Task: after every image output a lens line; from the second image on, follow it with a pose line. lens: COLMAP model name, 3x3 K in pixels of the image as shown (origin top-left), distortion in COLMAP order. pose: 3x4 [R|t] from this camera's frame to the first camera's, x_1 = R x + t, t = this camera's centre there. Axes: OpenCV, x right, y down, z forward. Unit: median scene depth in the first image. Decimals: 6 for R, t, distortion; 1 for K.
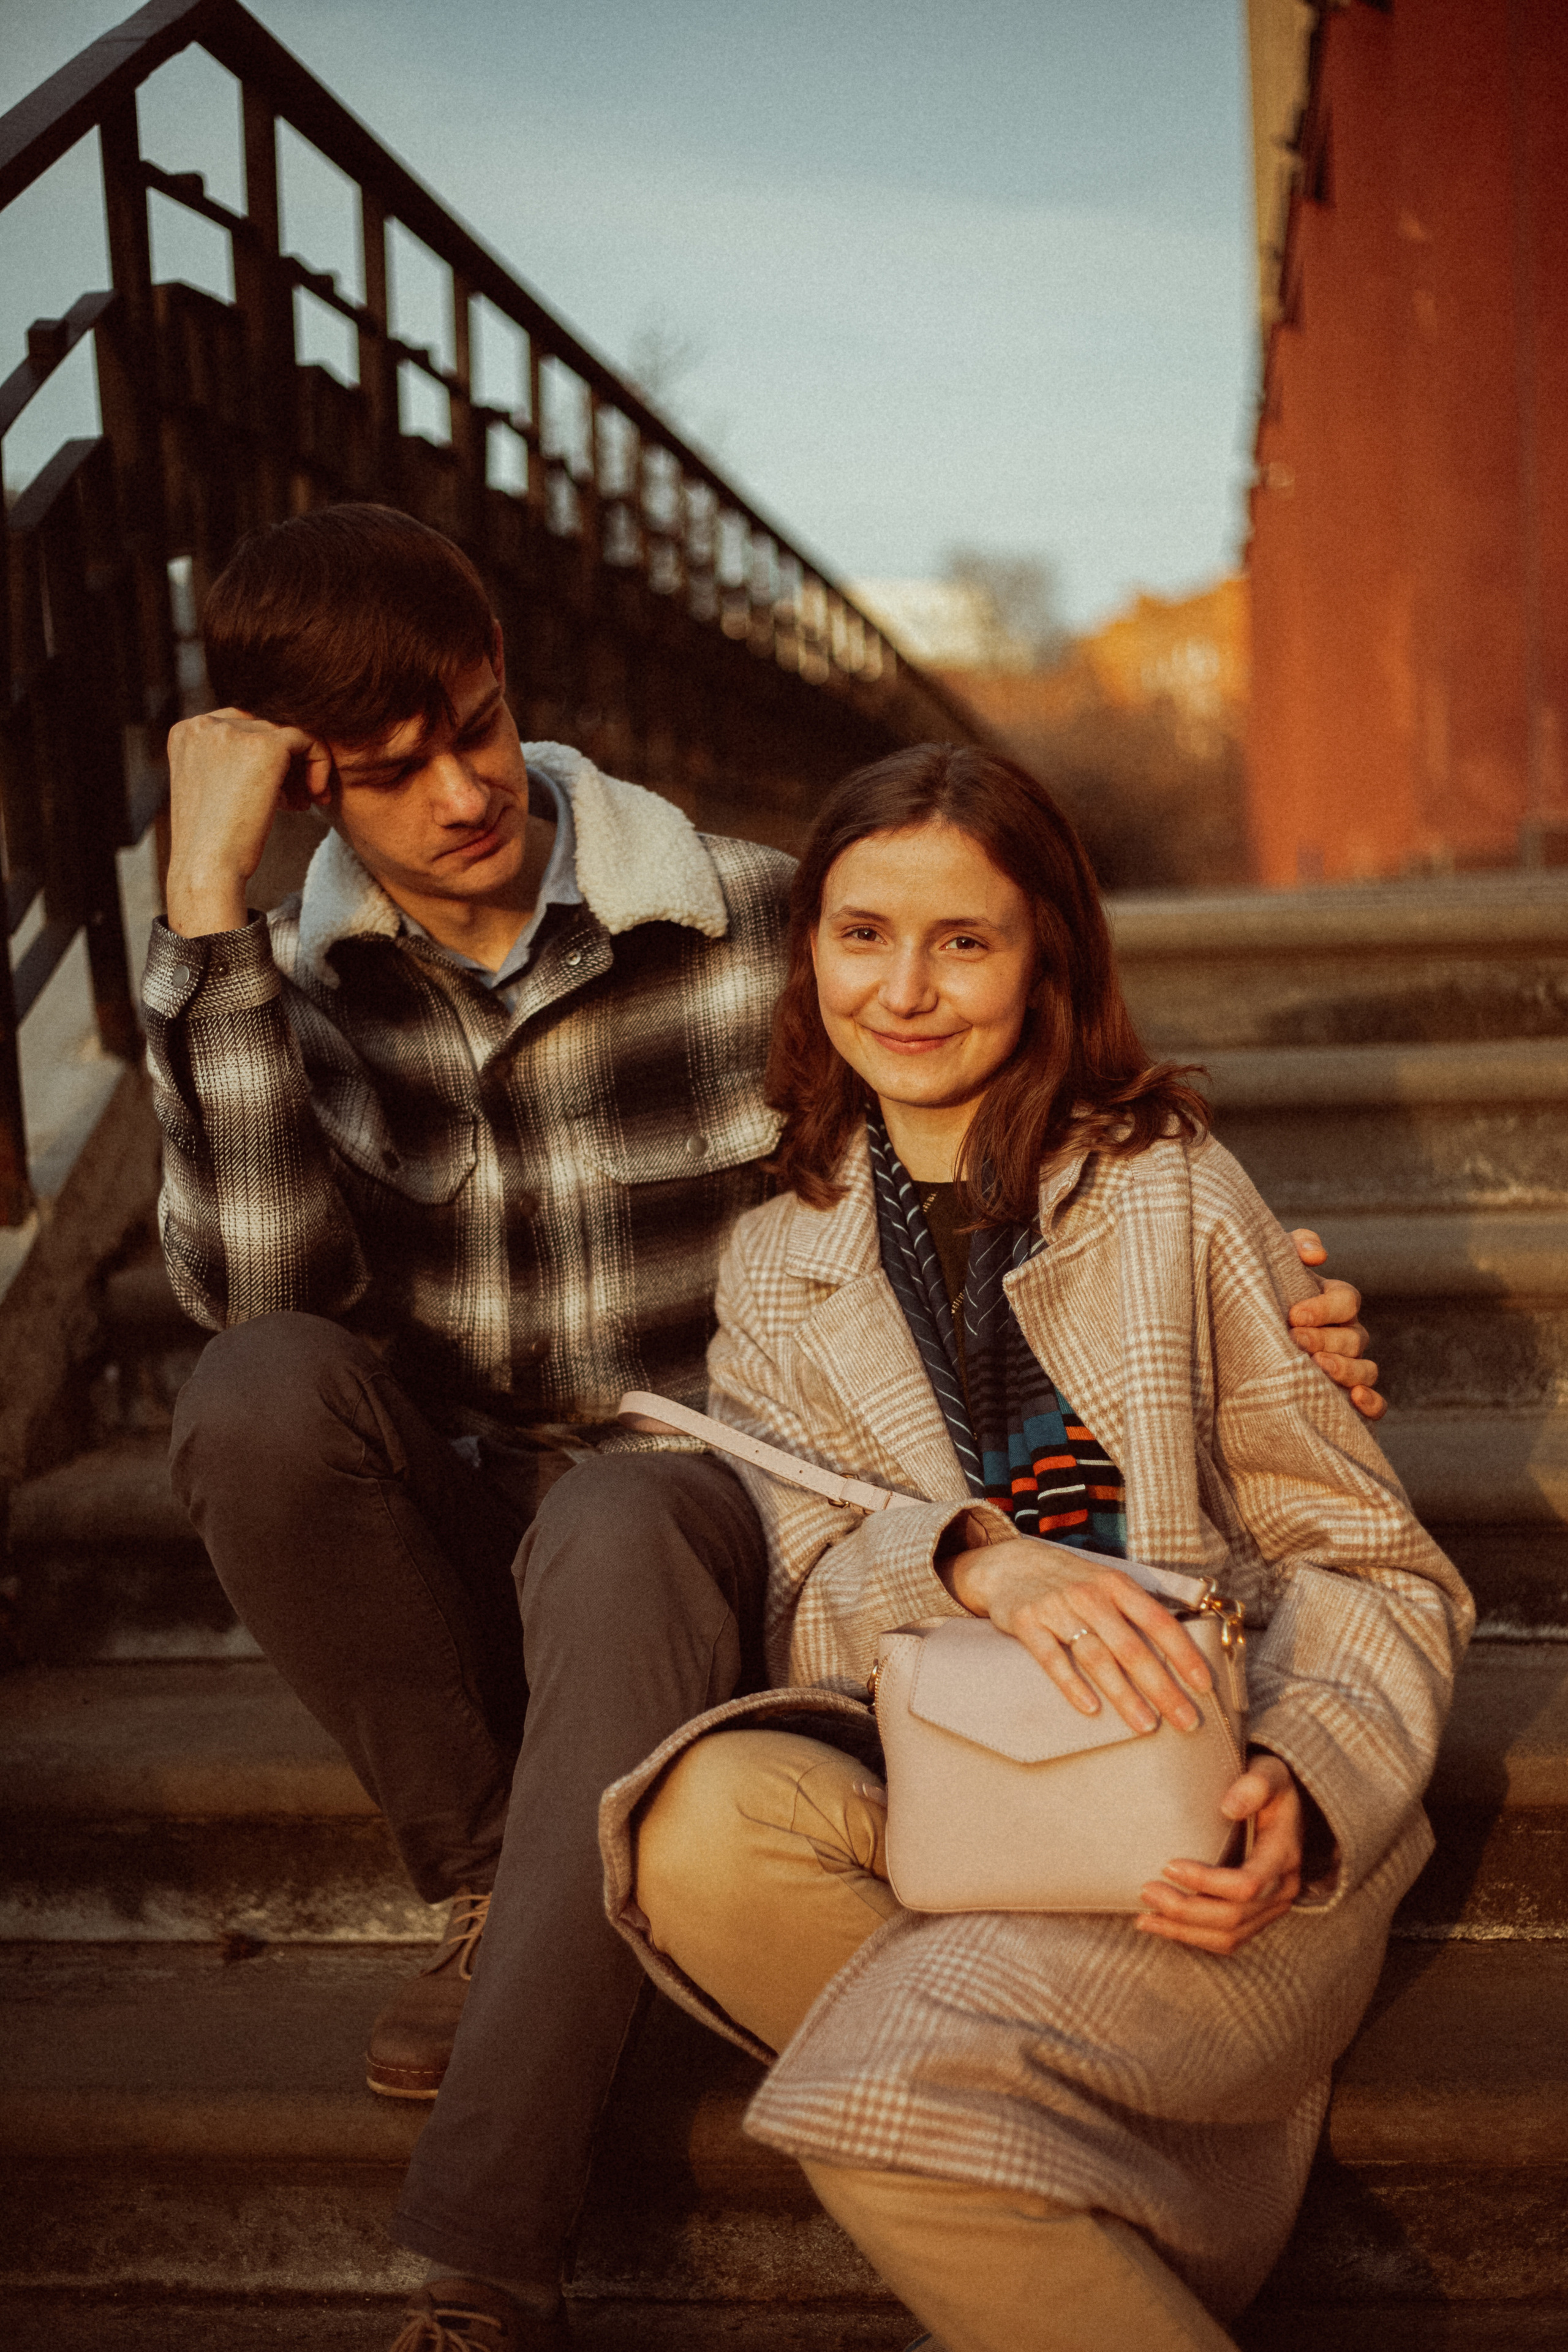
lens RADIAL K [[3460.8, 0, 784.0], [0, 3460.8, 1176.0], [0, 0, 1]] dist [-0.069908, -0.070041]
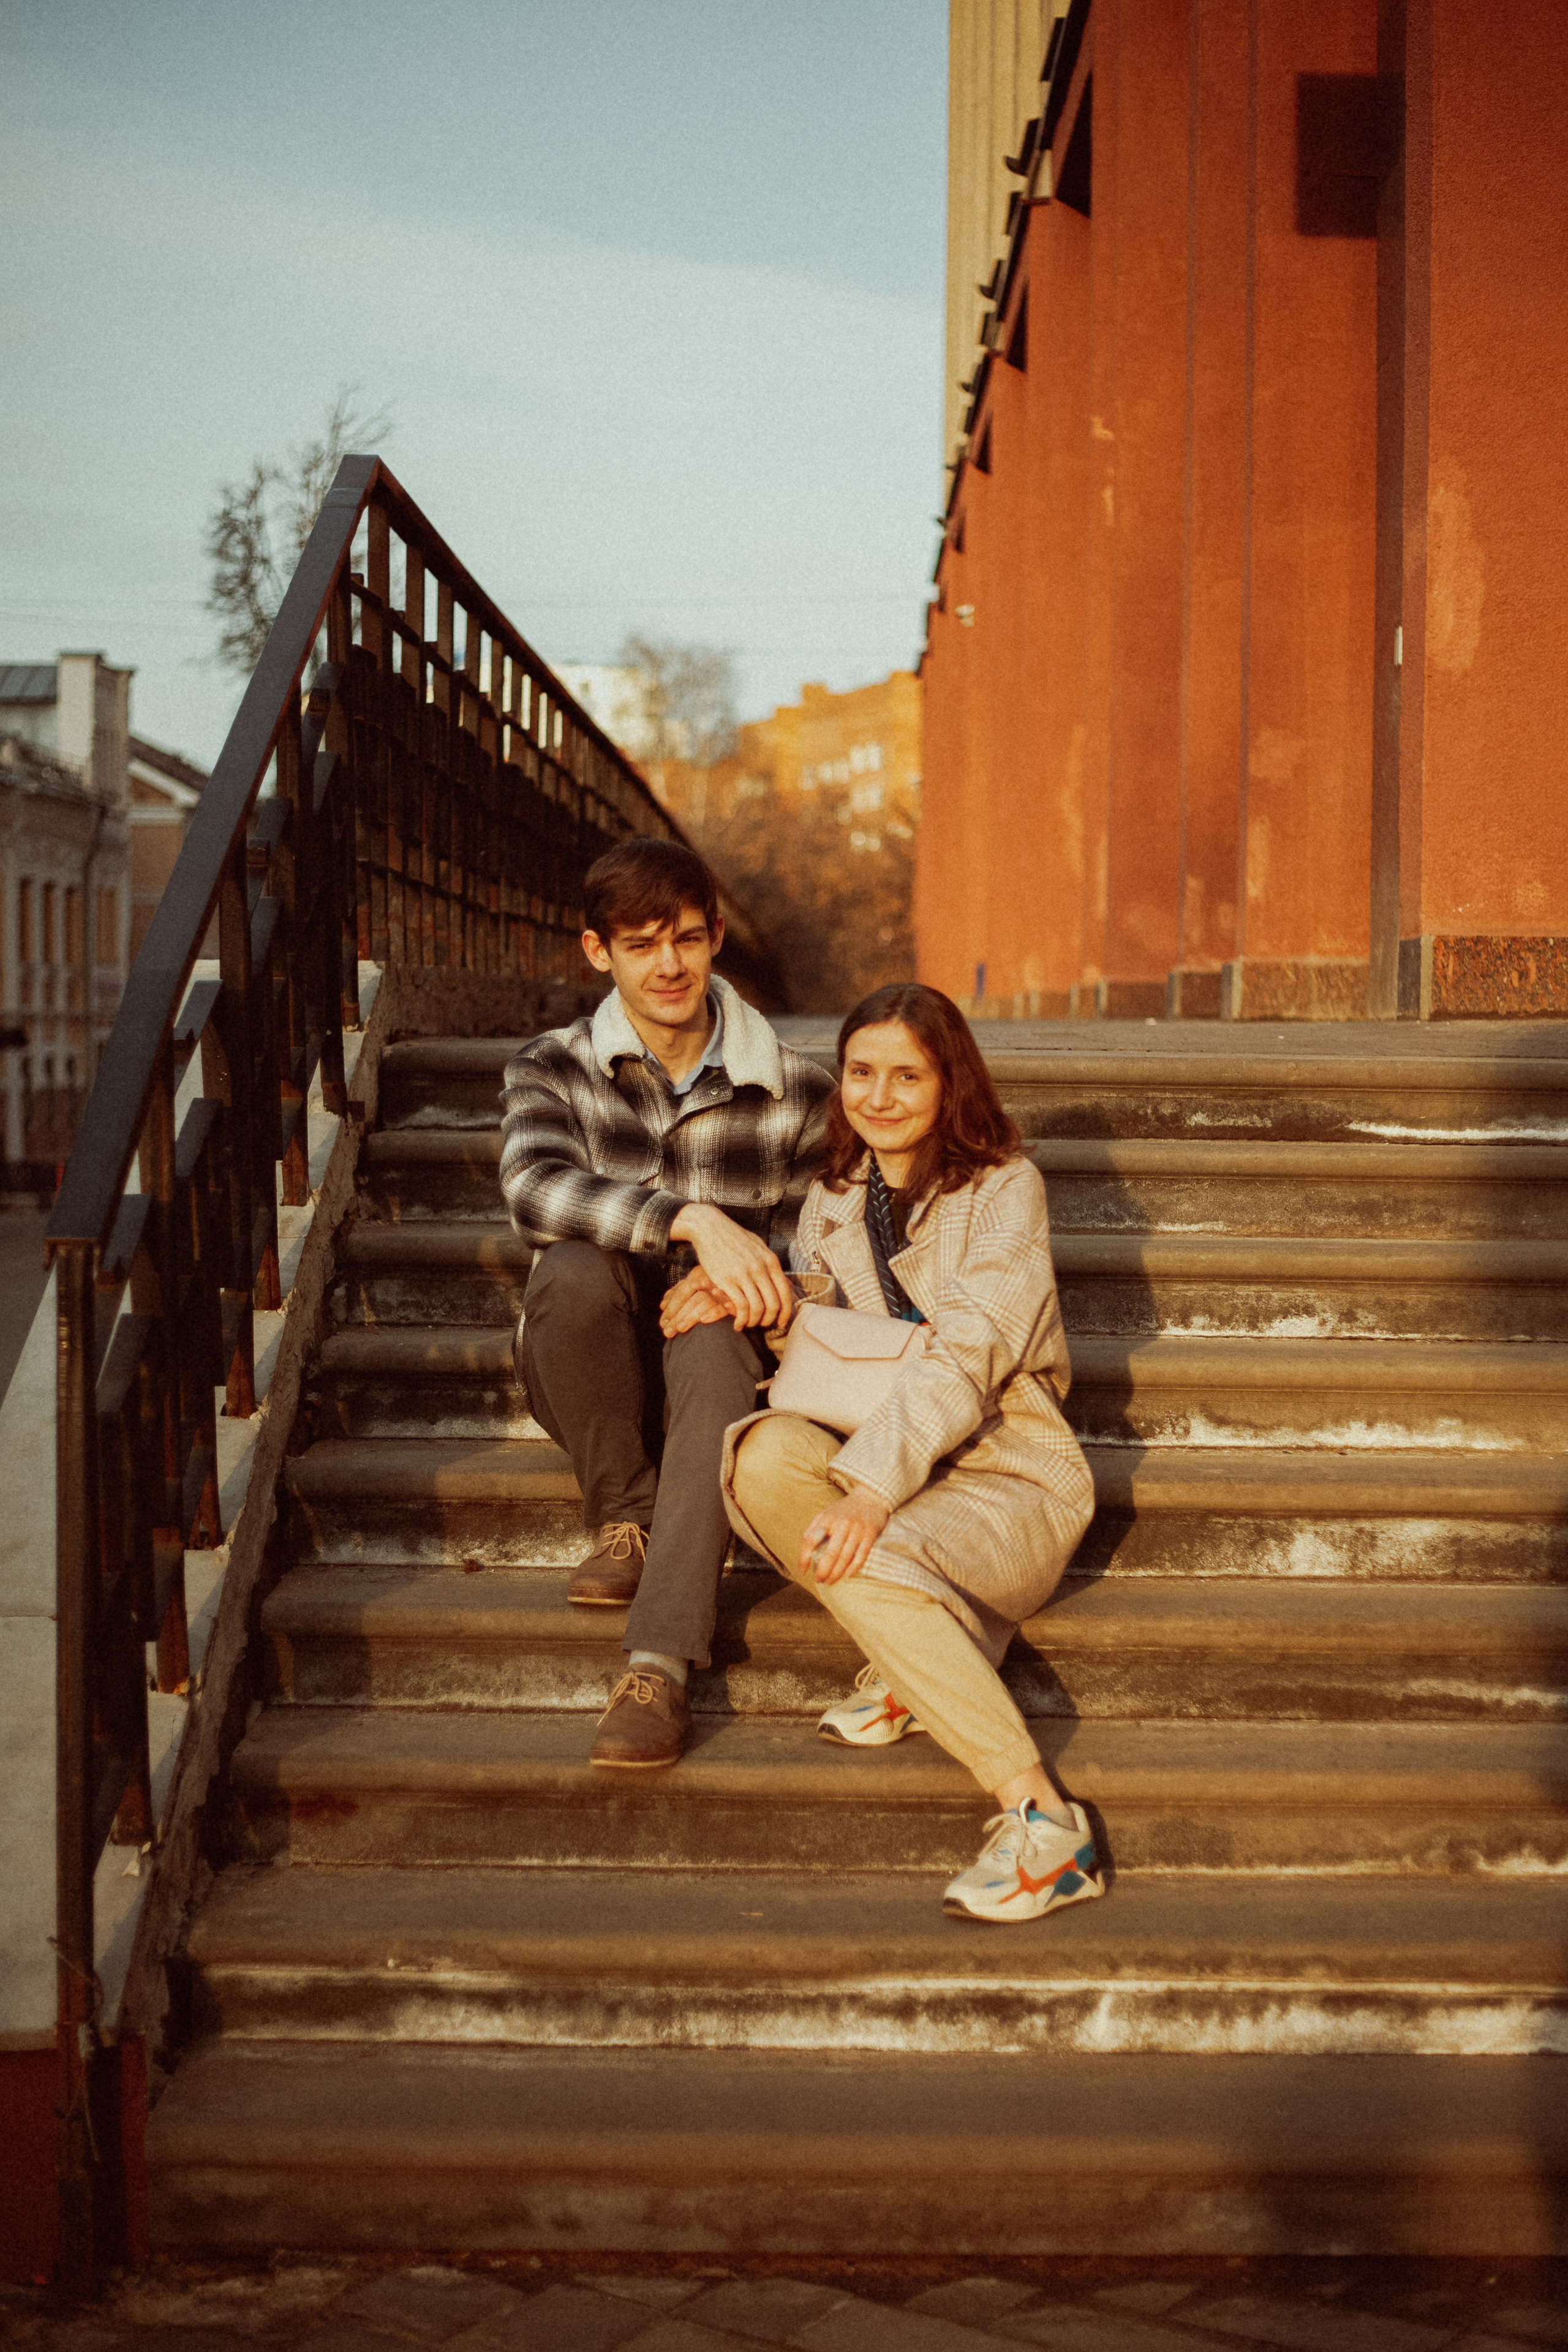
lens RADIAL K [[3460.8, 0, 784.0], [0, 3460.8, 1176.0], [0, 0, 1]] dist [-0.069908, -0.070041]
pose [[0.994287, 0.041691, 0.098261, -0.188043], [-0.039069, 0.998831, -0.028457, 0.051244], [-0.099332, 0.024456, 0.994754, -1.011387]]
